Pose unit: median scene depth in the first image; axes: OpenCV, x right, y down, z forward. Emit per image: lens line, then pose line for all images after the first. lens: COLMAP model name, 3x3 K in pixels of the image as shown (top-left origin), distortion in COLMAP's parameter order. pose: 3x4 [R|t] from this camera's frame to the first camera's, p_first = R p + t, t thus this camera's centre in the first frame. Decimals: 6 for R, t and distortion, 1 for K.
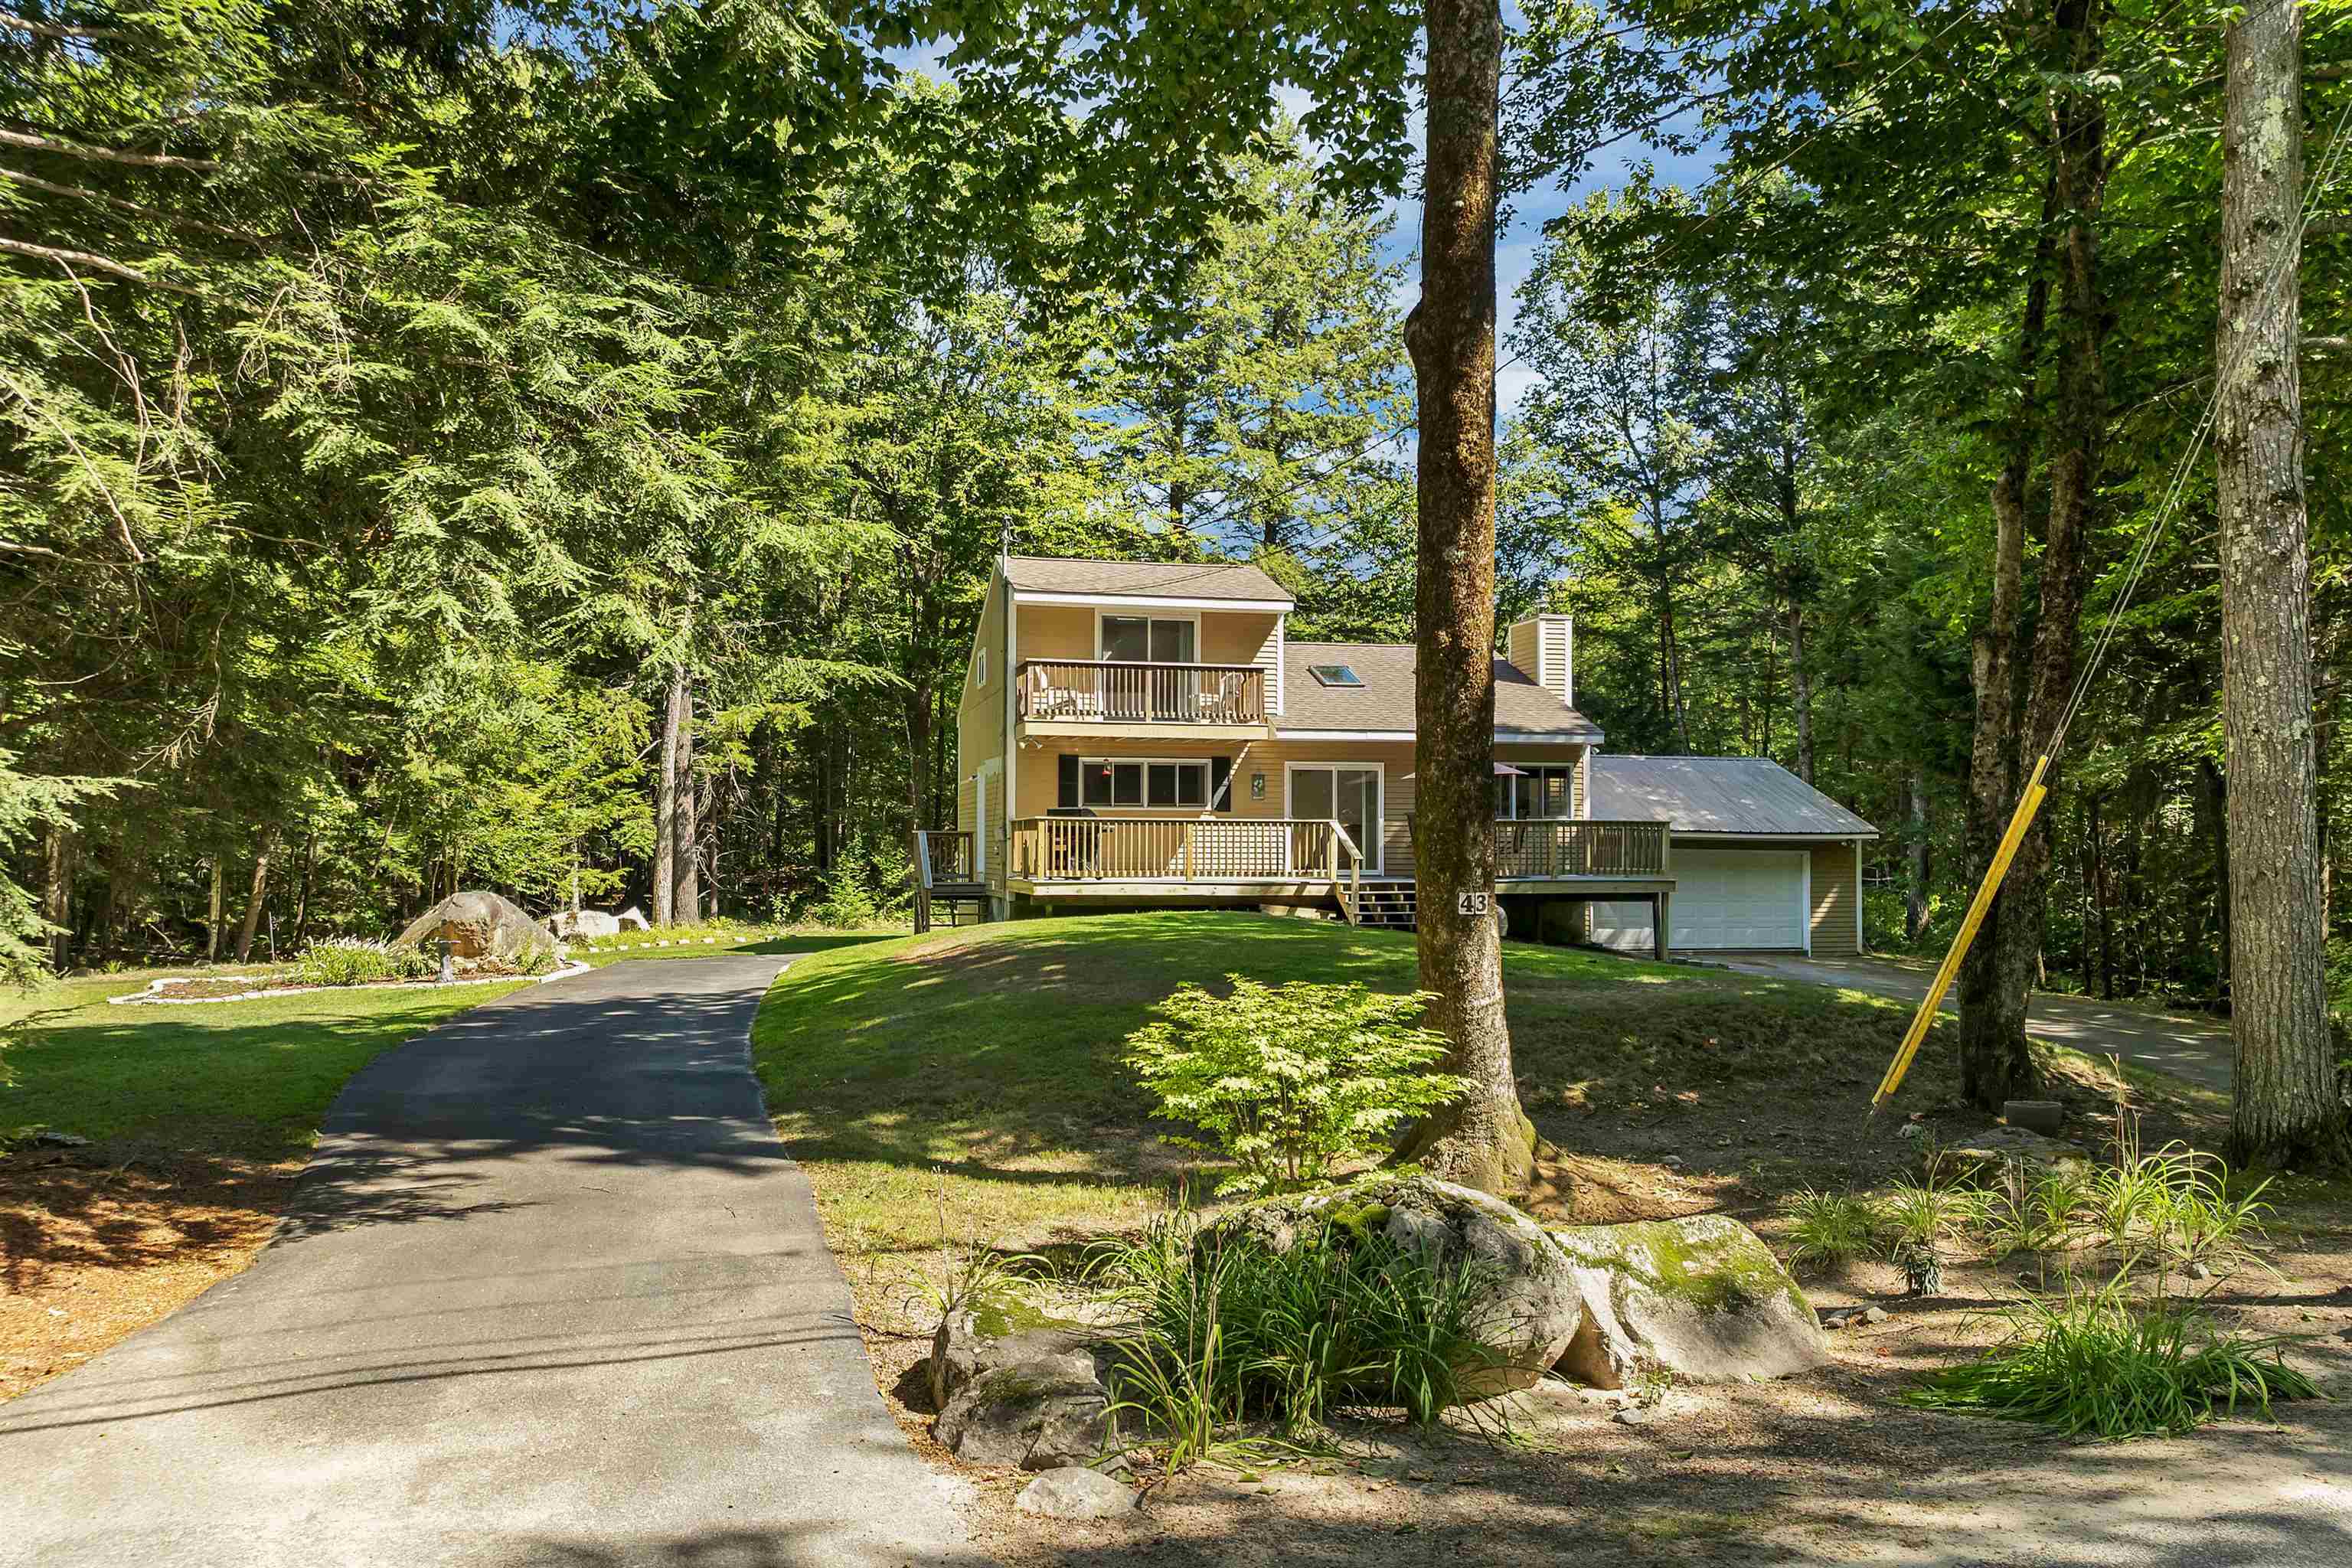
lens RADIAL K [[1683.8, 0, 1180.1], [0, 1683.8, 811.7], [0, 0, 1]] dist [-0.001635, 0.001418]
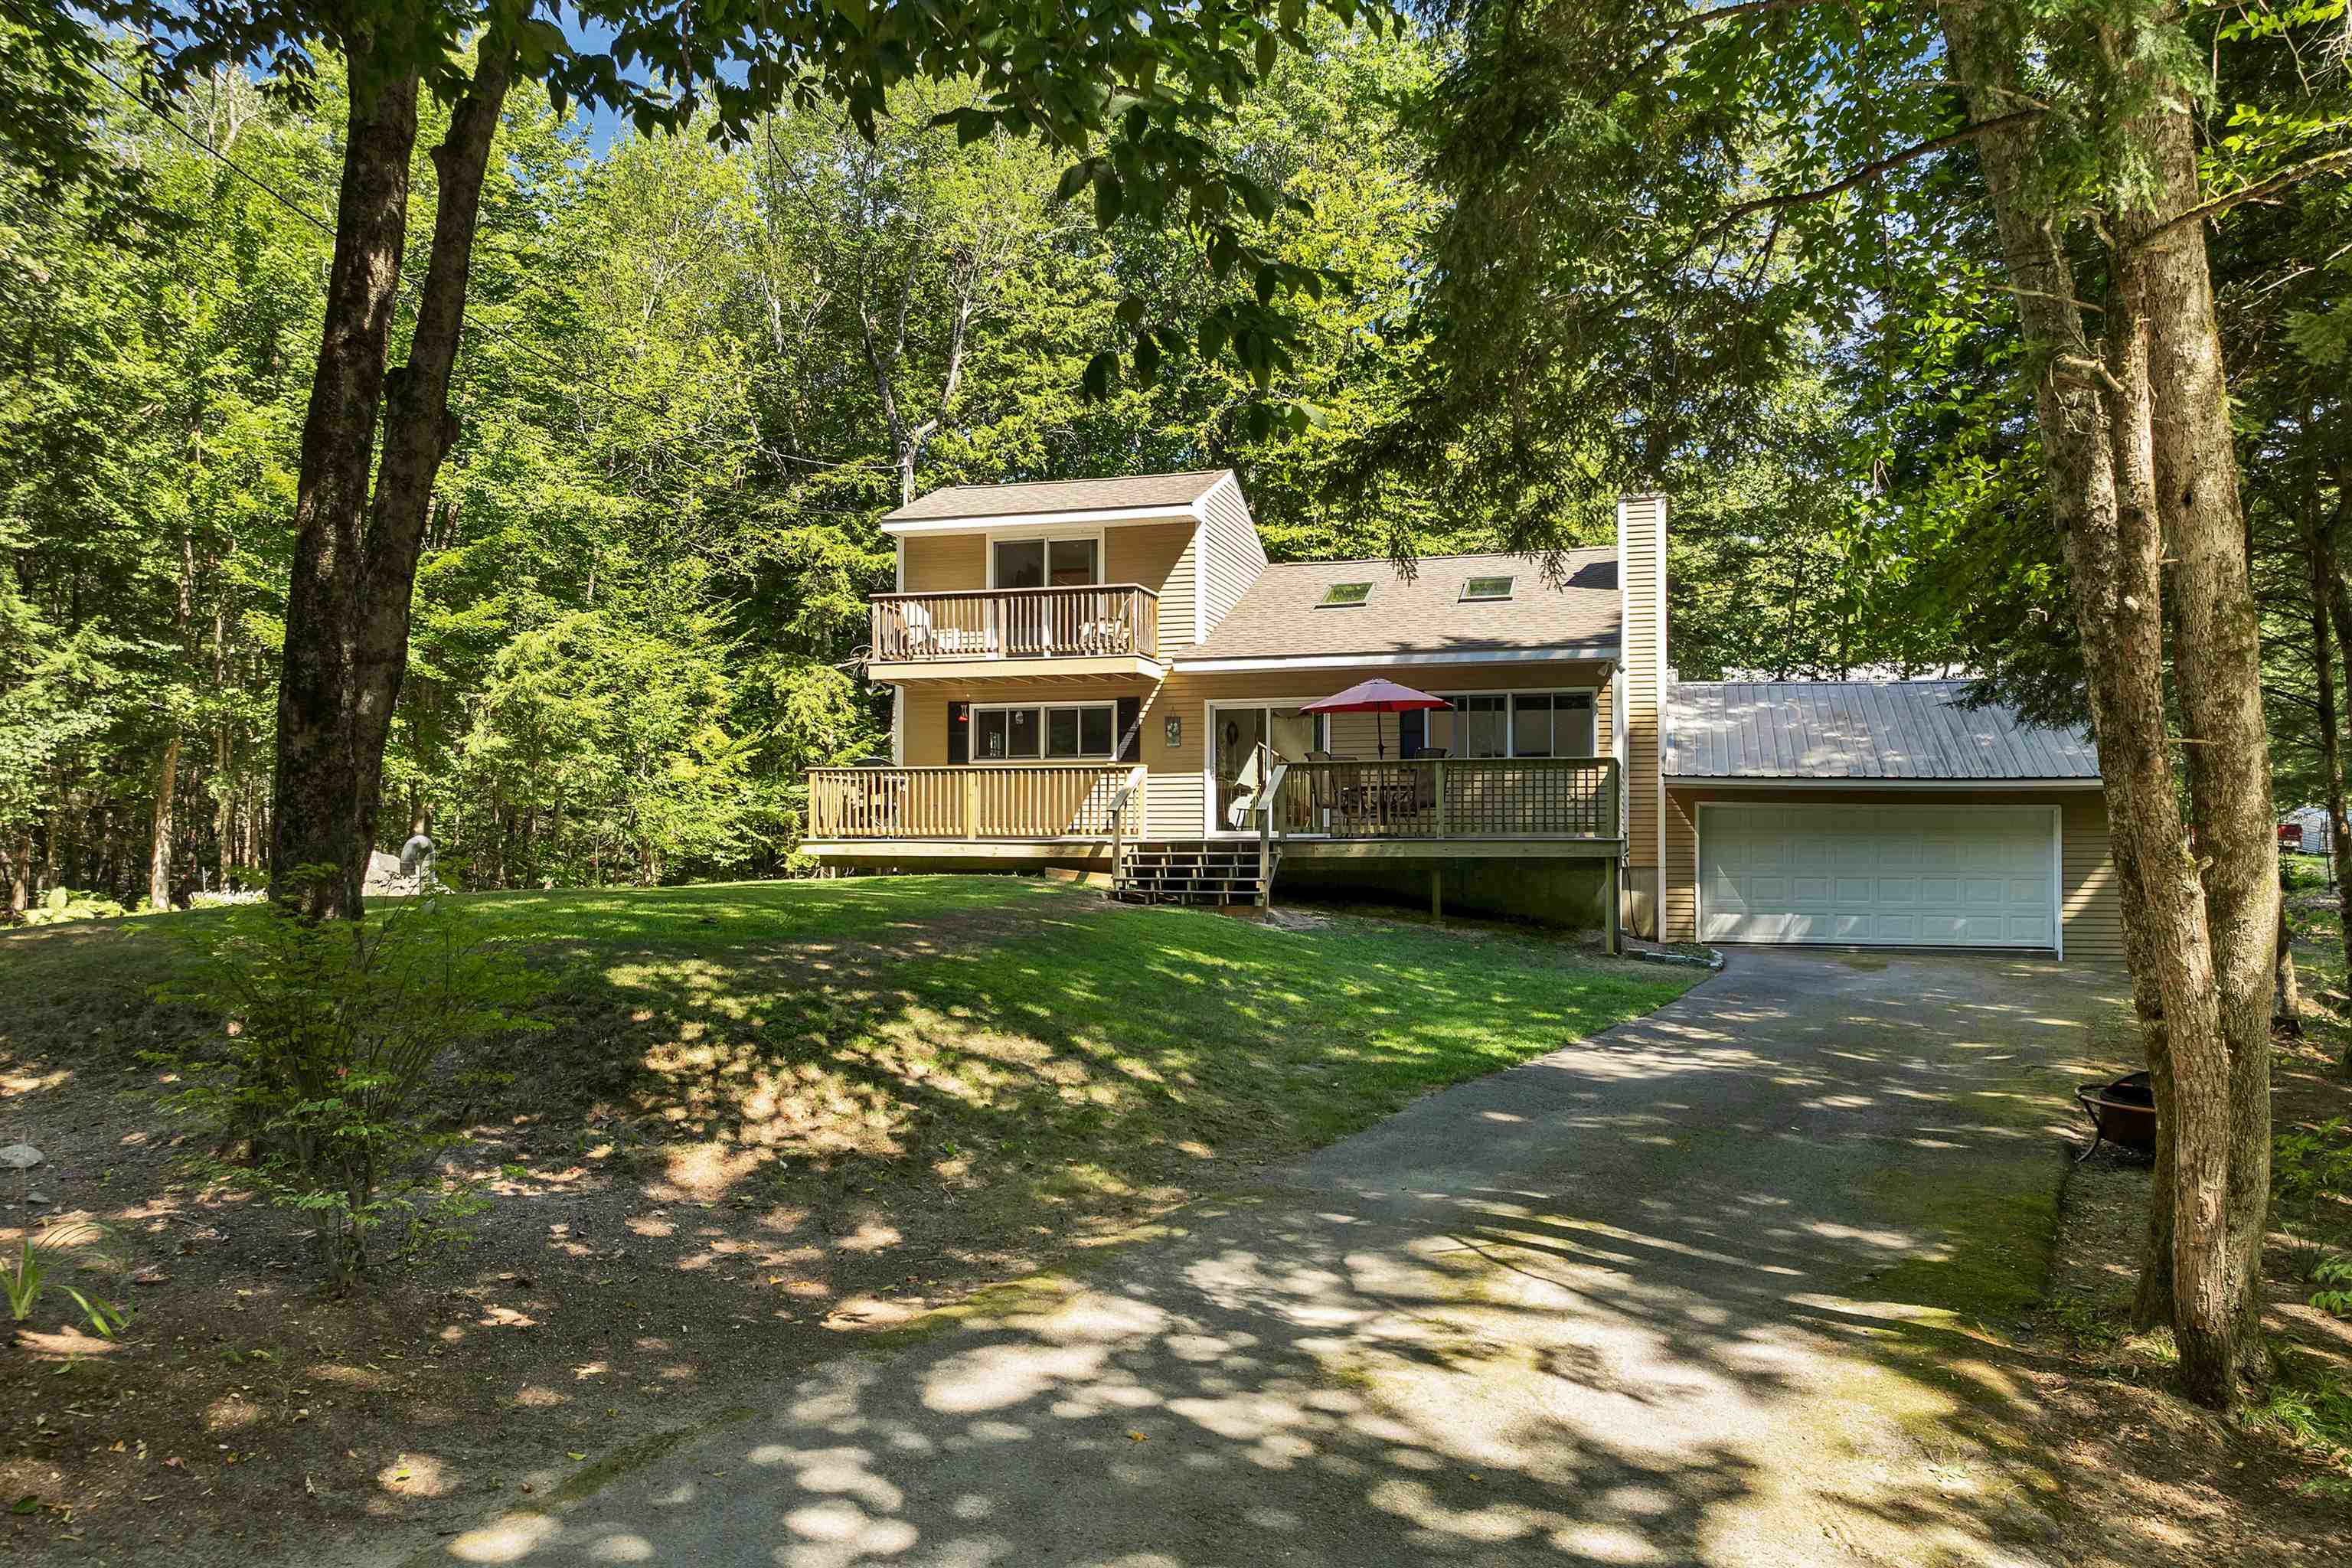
lens RADIAL K [[1723.9, 0, 1170.3], [0, 1723.9, 817.9], [0, 0, 1]] dist [-0.035012, 0.001839]
pose [[0.868771, -0.010665, -0.495098, 0.337853], [0.011355, 0.999934, -0.001614, 0.021236], [0.495083, -0.004219, 0.868835, 0.187742]]
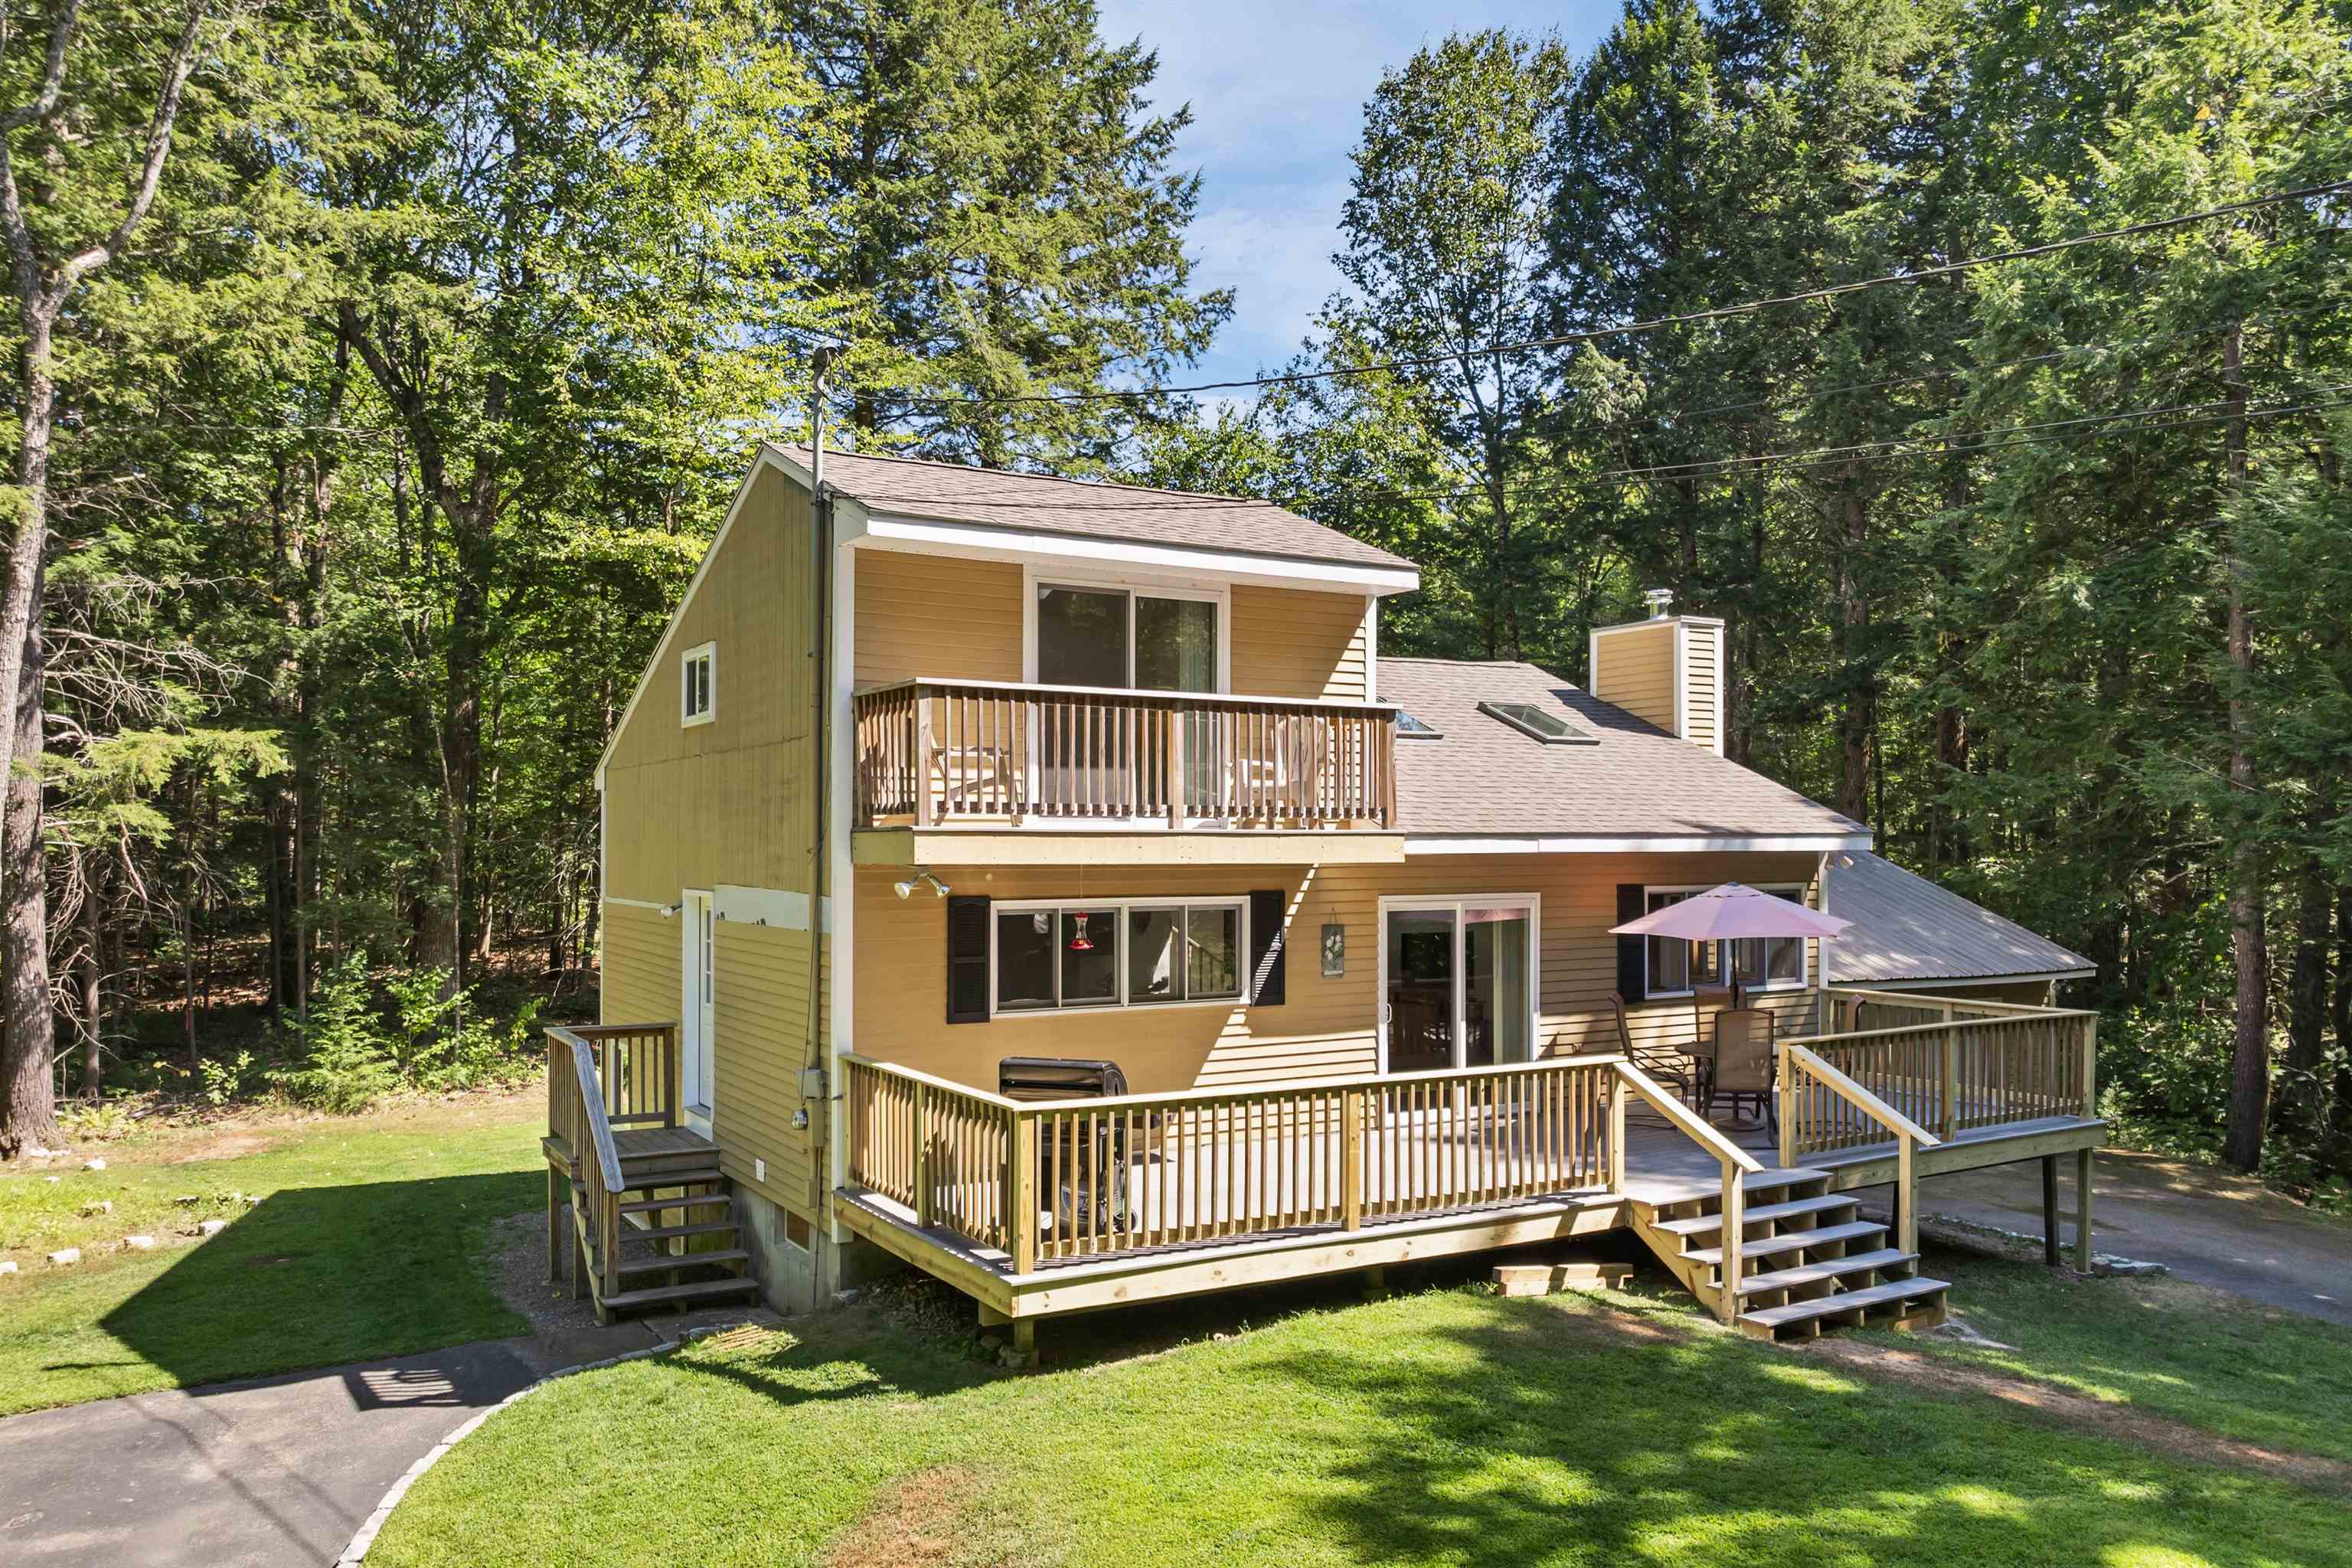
lens RADIAL K [[1695.5, 0, 1149.9], [0, 1695.5, 822.9], [0, 0, 1]] dist [-0.038068, 0.009767]
pose [[0.959525, 0.001767, 0.281618, -0.102553], [-0.004309, 0.999955, 0.008409, -0.040044], [-0.281591, -0.009282, 0.959490, 0.396316]]
